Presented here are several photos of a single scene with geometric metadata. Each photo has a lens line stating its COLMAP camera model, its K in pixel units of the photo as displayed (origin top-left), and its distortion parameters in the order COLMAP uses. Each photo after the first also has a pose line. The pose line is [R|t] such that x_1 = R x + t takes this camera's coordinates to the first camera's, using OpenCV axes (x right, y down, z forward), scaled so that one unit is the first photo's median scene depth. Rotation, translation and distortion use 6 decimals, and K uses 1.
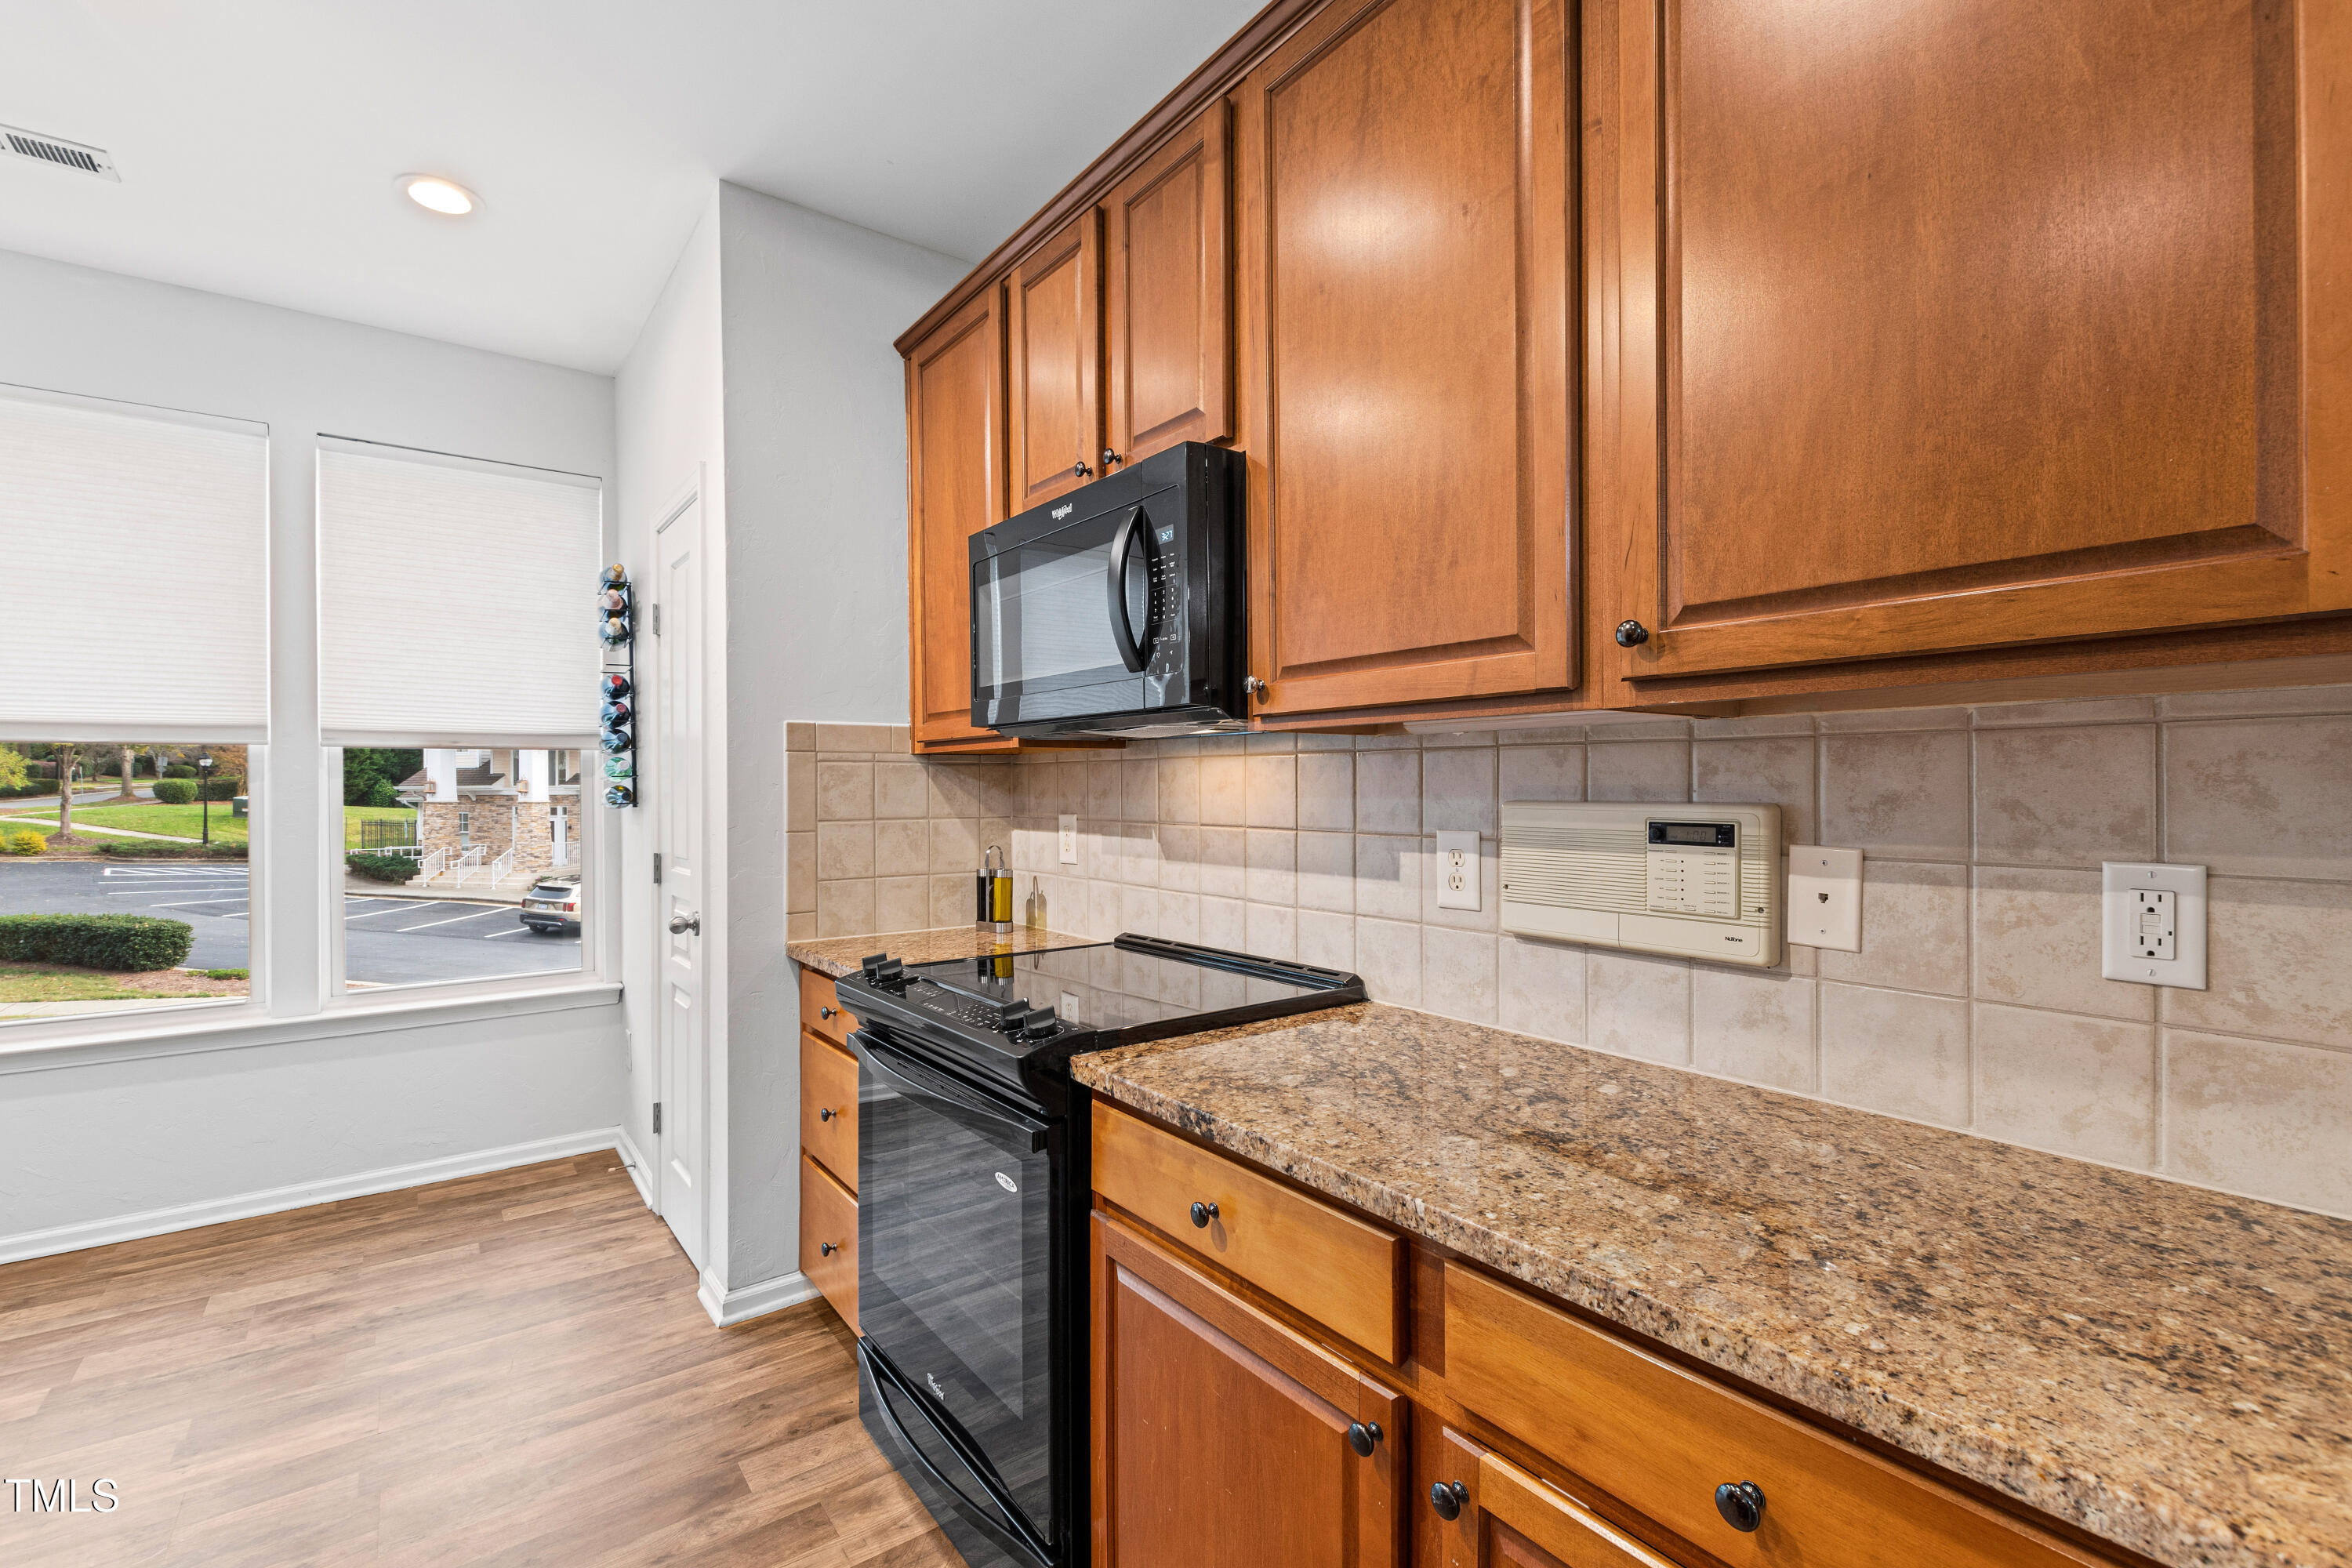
lens RADIAL K [[1027.5, 0, 1176.0], [0, 1027.5, 784.0], [0, 0, 1]] dist [0.000339, -0.000472]
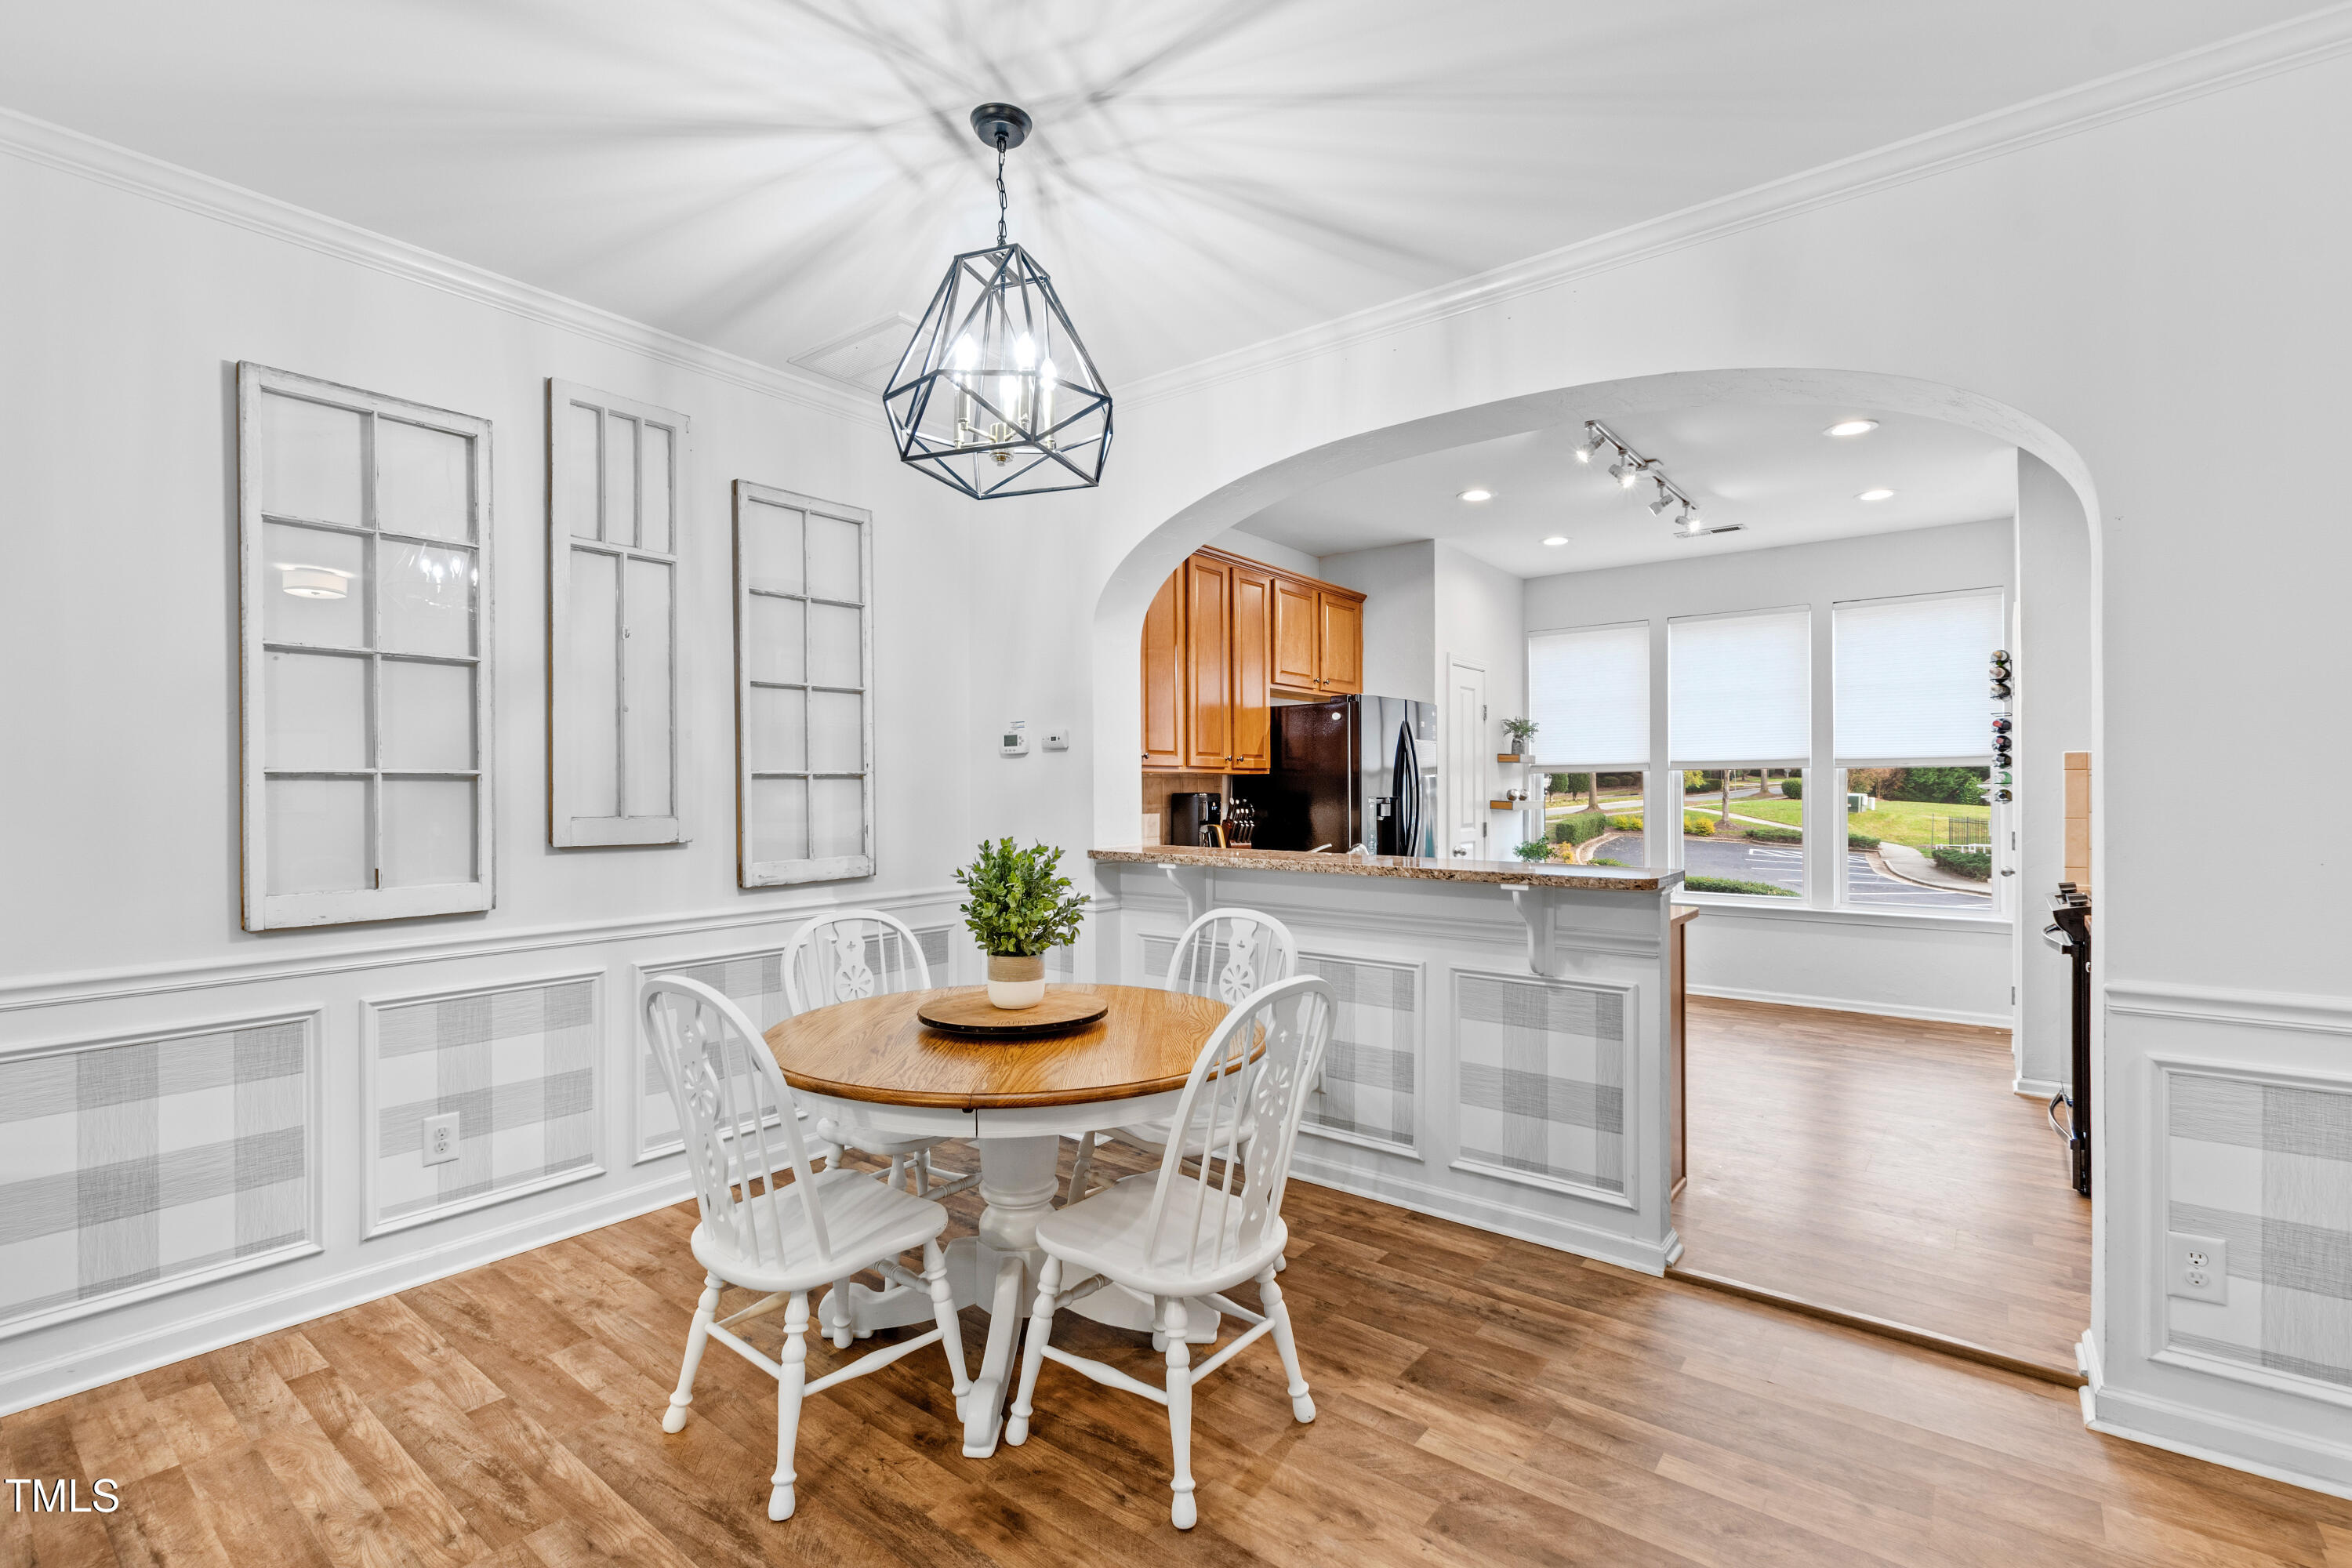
lens RADIAL K [[1044.6, 0, 1187.3], [0, 1044.6, 791.3], [0, 0, 1]] dist [0.001245, -0.000346]
pose [[0.267466, 0.003626, -0.963560, 1.375361], [0.005524, 0.999971, 0.005296, -0.020406], [0.963551, -0.006739, 0.267438, -1.296381]]
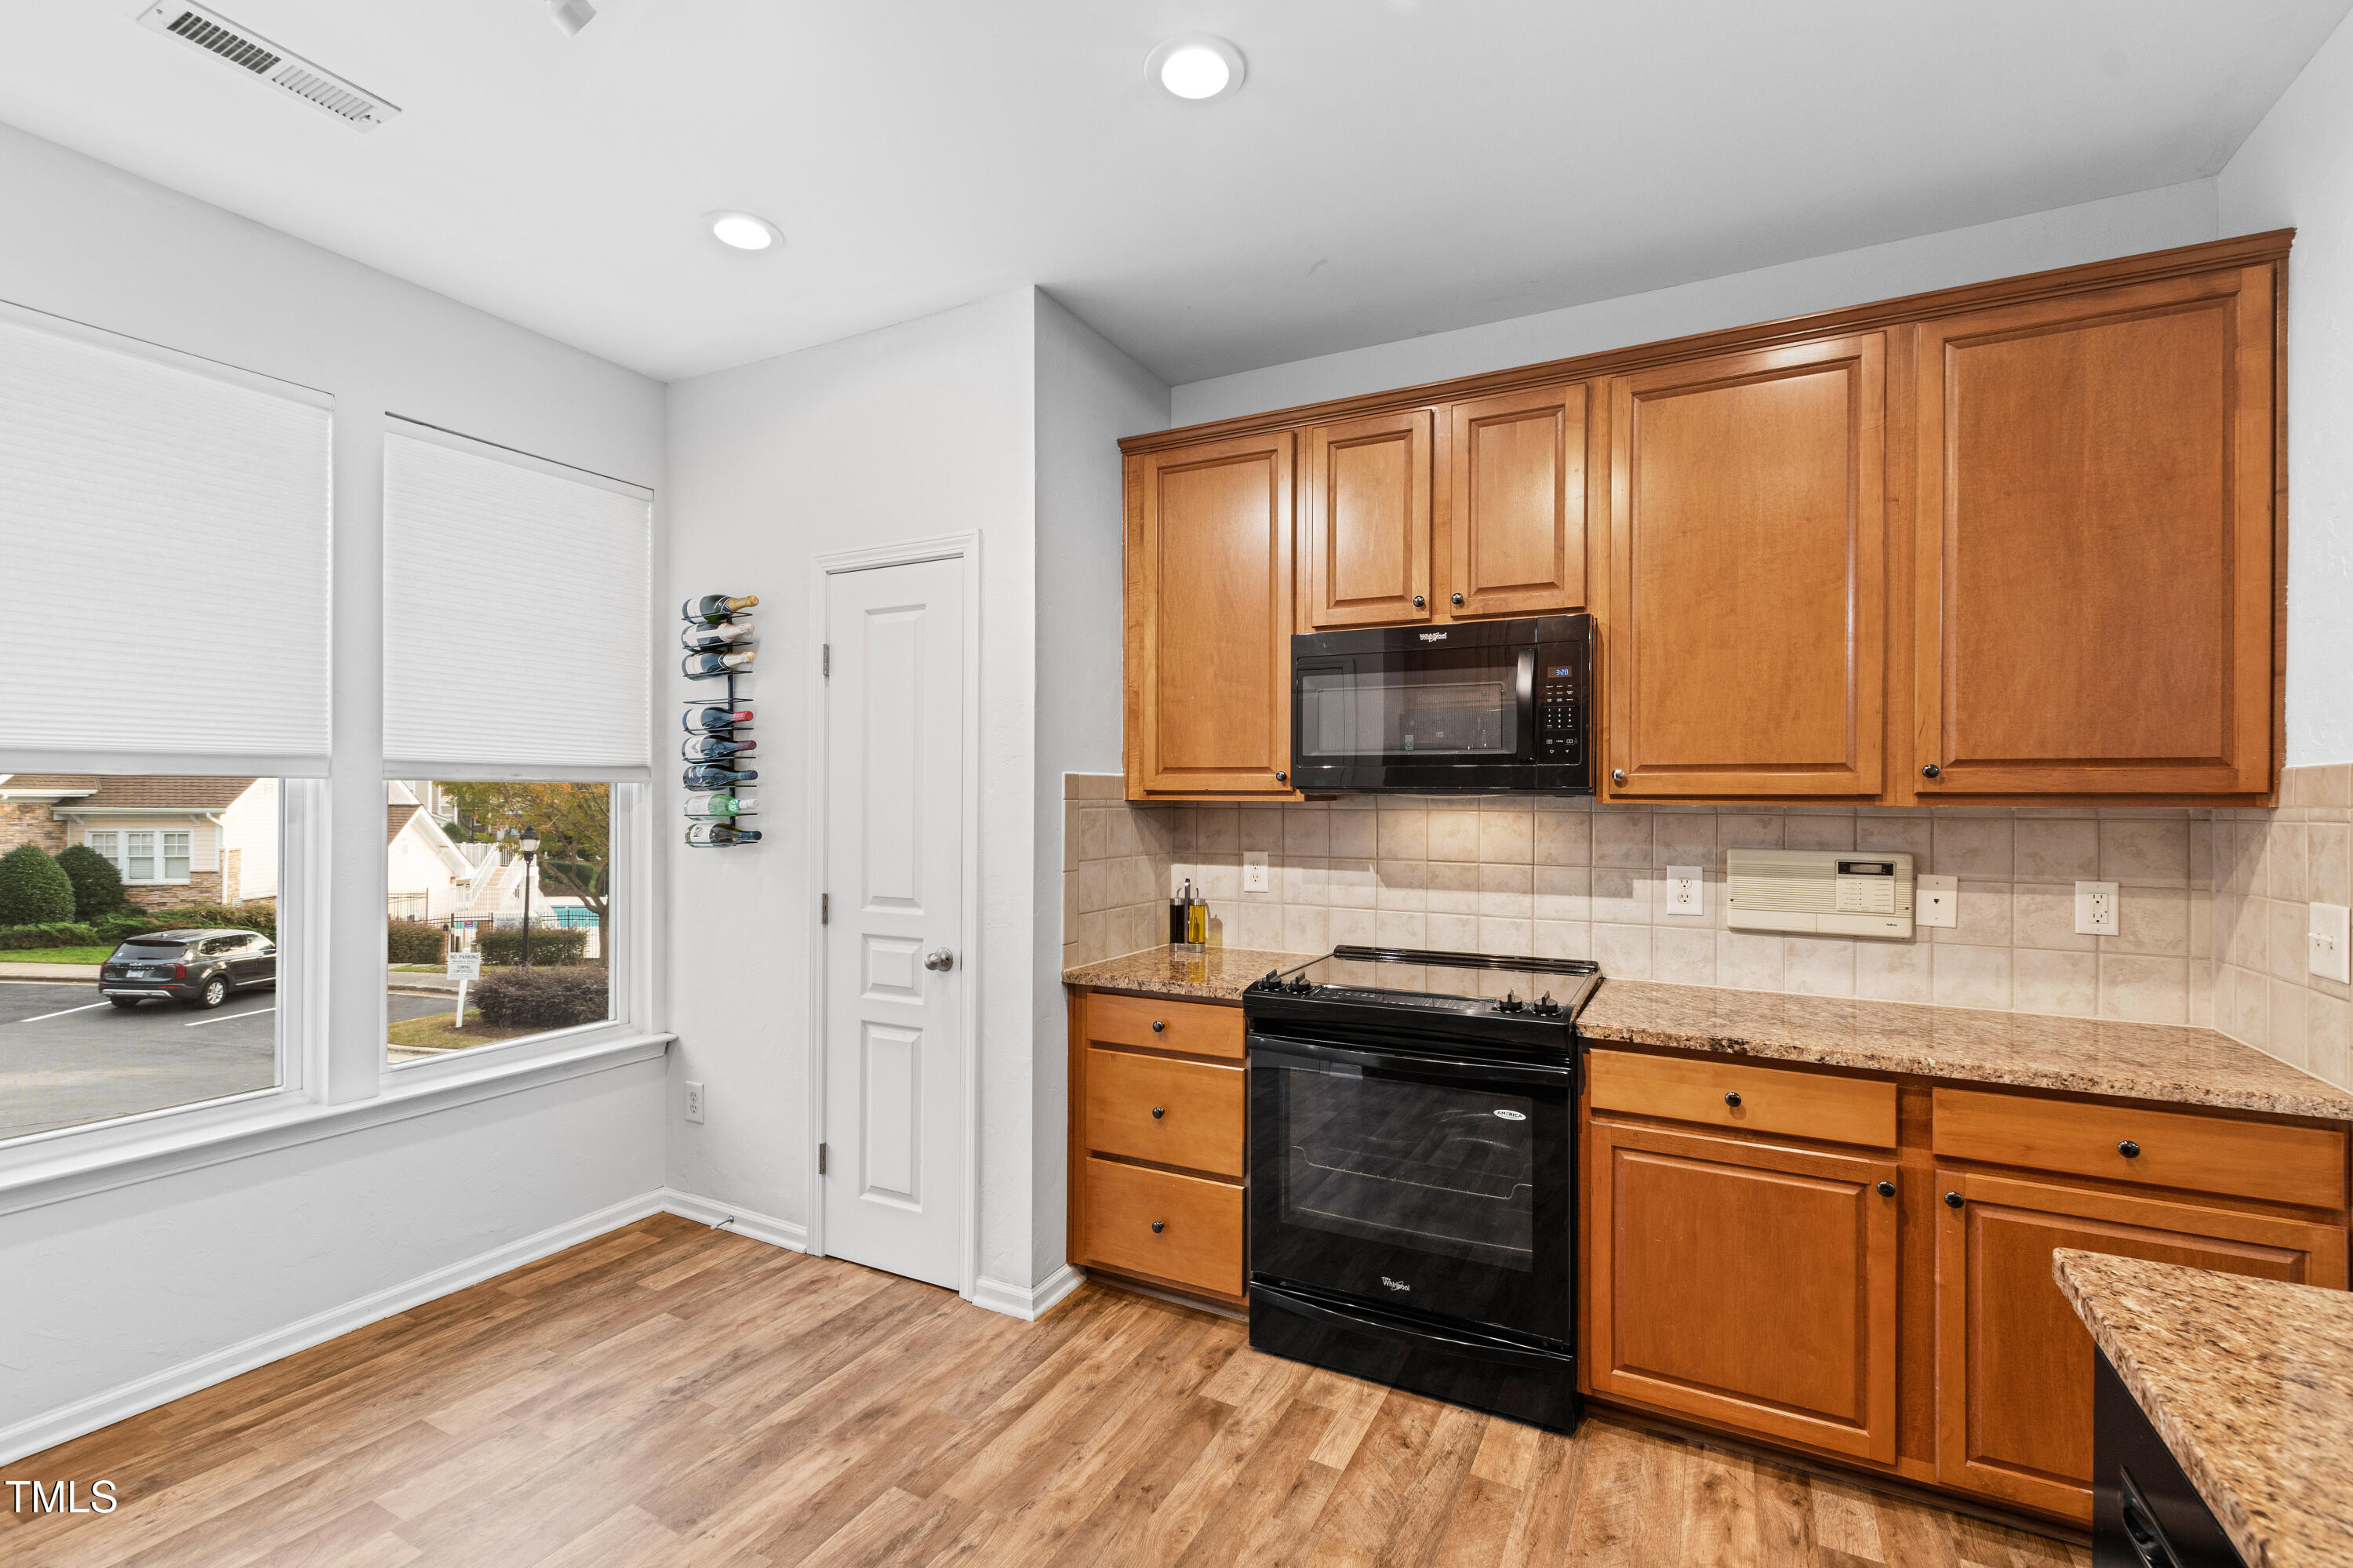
lens RADIAL K [[1045.1, 0, 1187.8], [0, 1045.1, 791.3], [0, 0, 1]] dist [0.001245, -0.000346]
pose [[0.900742, 0.009657, 0.434247, -1.186588], [-0.009242, 0.999953, -0.003068, -0.061245], [-0.434256, -0.001250, 0.900789, -0.132410]]
